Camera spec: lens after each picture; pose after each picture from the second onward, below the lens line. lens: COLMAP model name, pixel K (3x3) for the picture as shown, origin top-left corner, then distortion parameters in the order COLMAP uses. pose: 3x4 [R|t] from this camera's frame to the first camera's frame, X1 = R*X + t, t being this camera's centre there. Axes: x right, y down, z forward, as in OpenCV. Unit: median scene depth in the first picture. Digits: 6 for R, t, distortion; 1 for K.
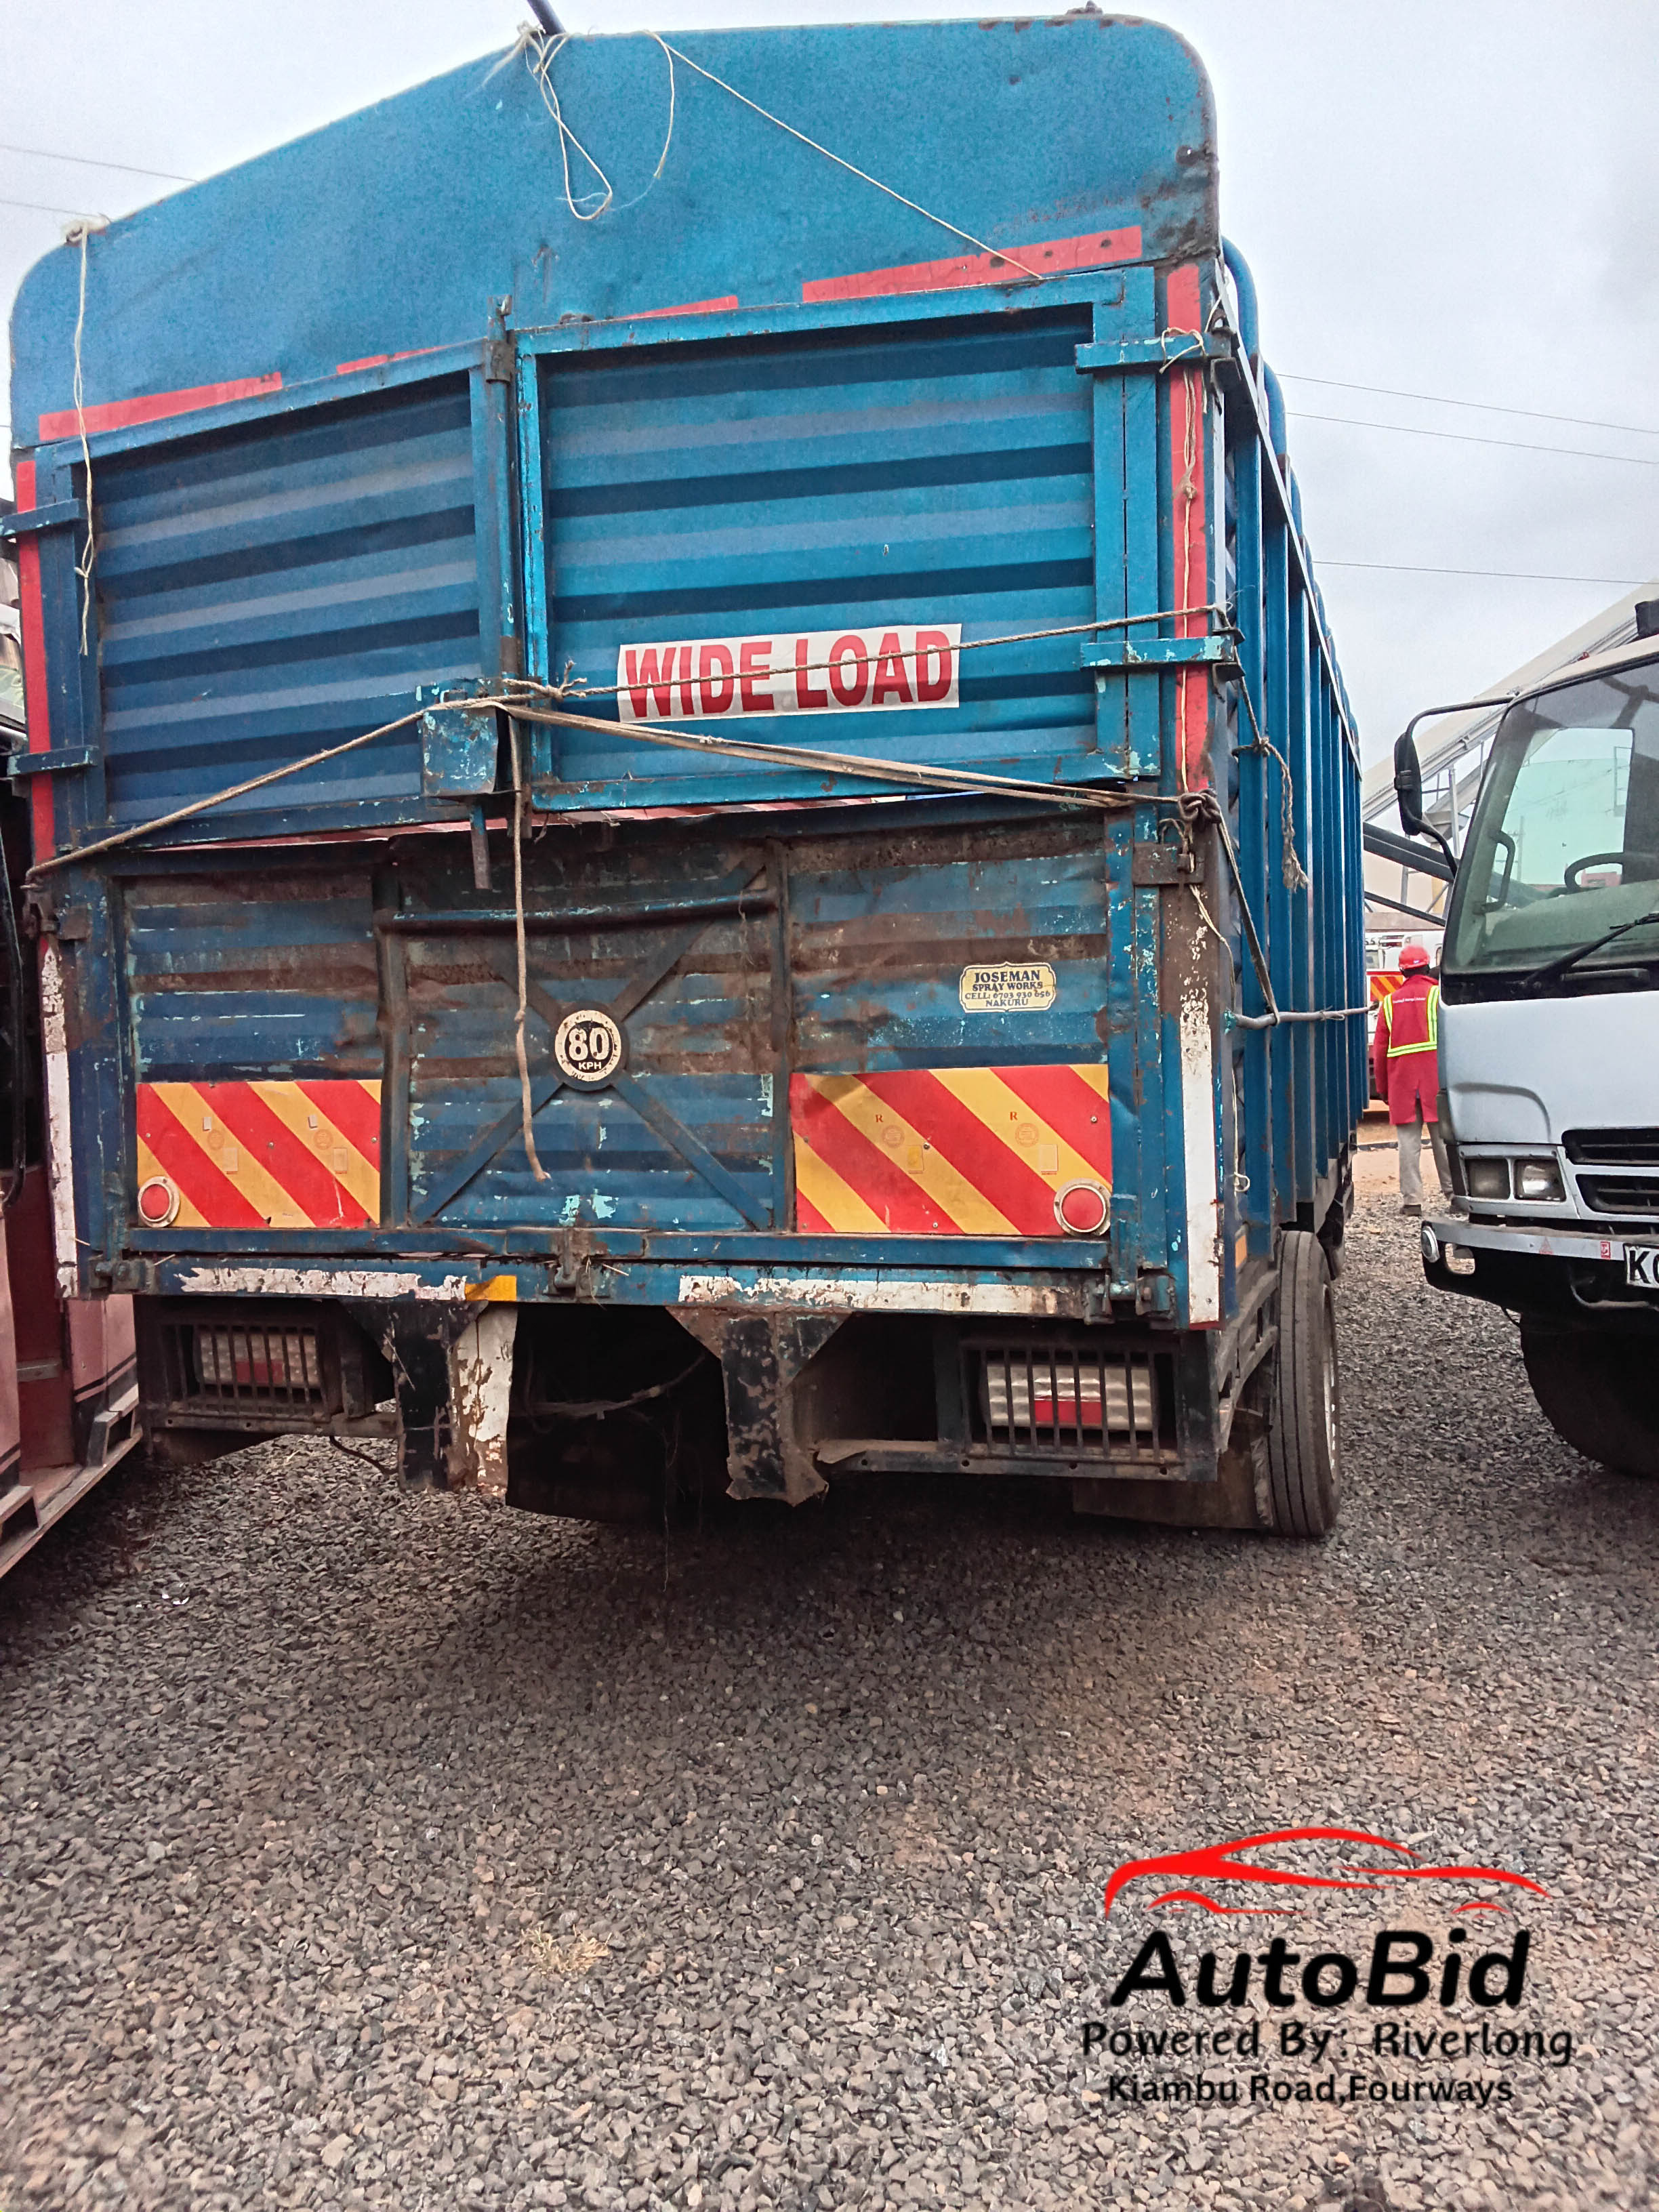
lens RADIAL K [[1779.9, 0, 887.2], [0, 1779.9, 1116.0], [0, 0, 1]] dist [0.069246, -0.133263]
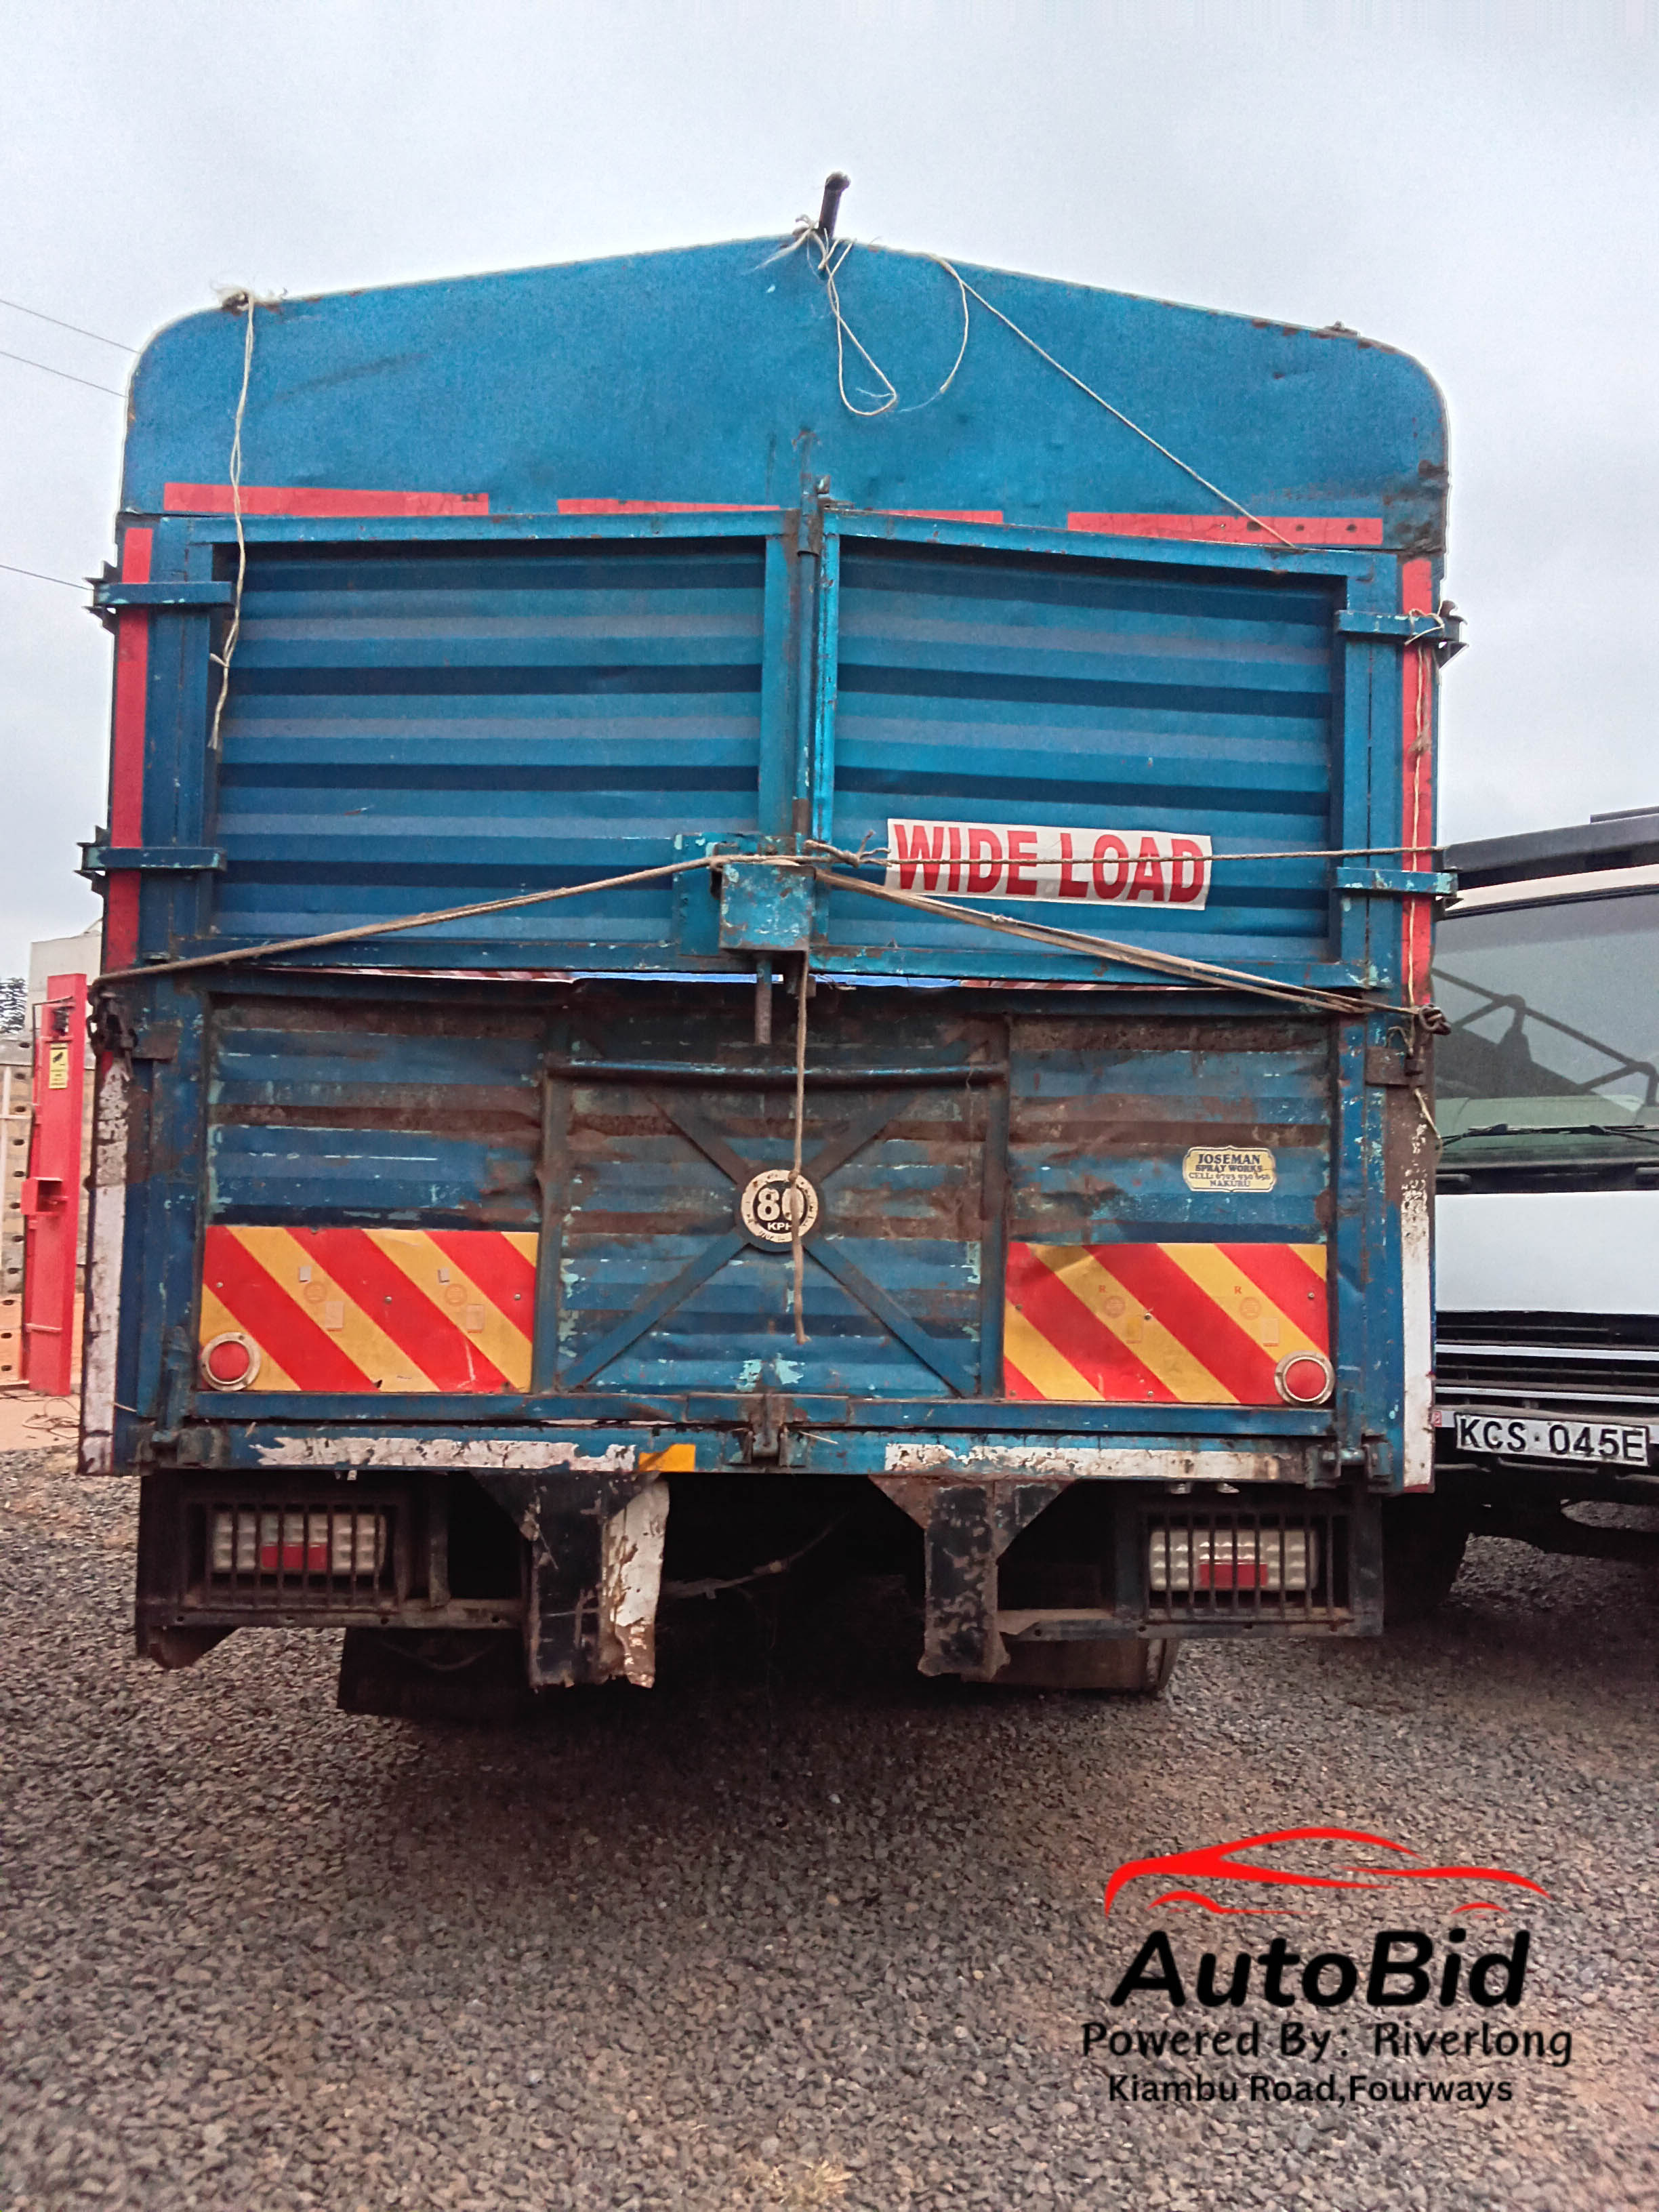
lens RADIAL K [[1779.9, 0, 830.2], [0, 1779.9, 1095.7], [0, 0, 1]] dist [0.069246, -0.133263]
pose [[0.935659, 0.062988, 0.347238, -0.498671], [-0.026328, 0.993660, -0.109302, 0.007060], [-0.351921, 0.093128, 0.931385, 0.073114]]
